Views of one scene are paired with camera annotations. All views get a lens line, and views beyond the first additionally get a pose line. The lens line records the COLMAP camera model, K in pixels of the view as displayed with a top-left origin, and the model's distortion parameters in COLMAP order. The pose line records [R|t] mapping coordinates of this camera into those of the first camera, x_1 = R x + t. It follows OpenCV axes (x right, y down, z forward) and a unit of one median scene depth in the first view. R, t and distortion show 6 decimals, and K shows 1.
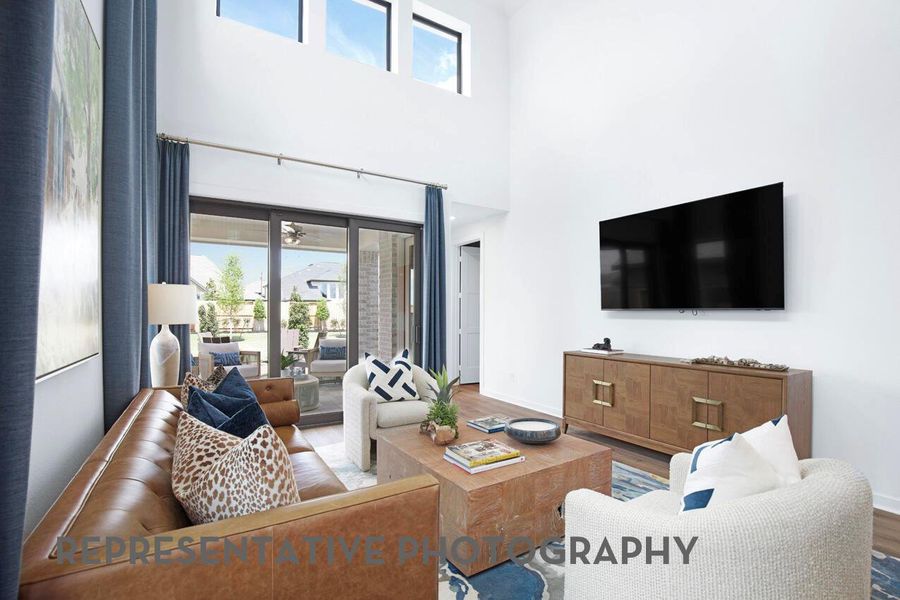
lens RADIAL K [[408.4, 0, 447.5], [0, 408.4, 312.4], [0, 0, 1]] dist [0.000200, -0.000197]
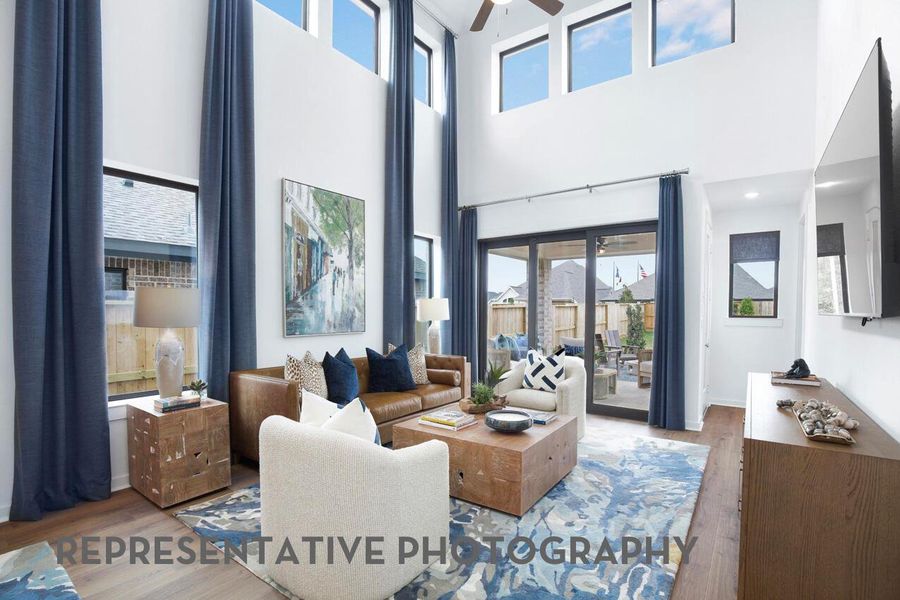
lens RADIAL K [[411.1, 0, 466.2], [0, 411.1, 318.9], [0, 0, 1]] dist [-0.028044, 0.000067]
pose [[0.401611, 0.018517, -0.915623, 0.701695], [-0.001110, 0.999805, 0.019733, -0.008407], [0.915810, -0.006908, 0.401553, 0.258922]]
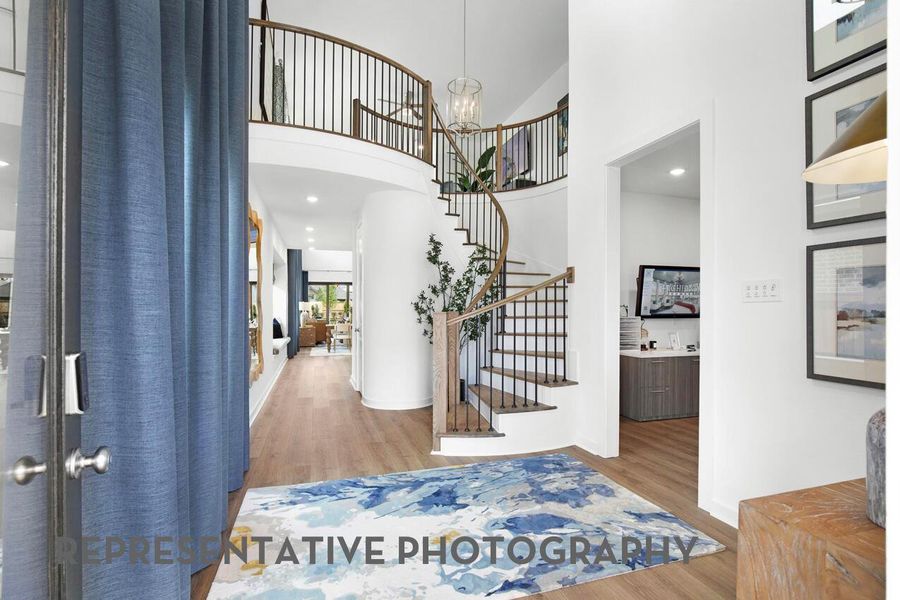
lens RADIAL K [[432.6, 0, 466.1], [0, 432.6, 301.1], [0, 0, 1]] dist [0.027710, -0.000587]
pose [[0.977881, -0.006520, -0.209059, 1.751657], [0.003084, 0.999855, -0.016758, 0.005079], [0.209138, 0.015742, 0.977759, -2.801166]]
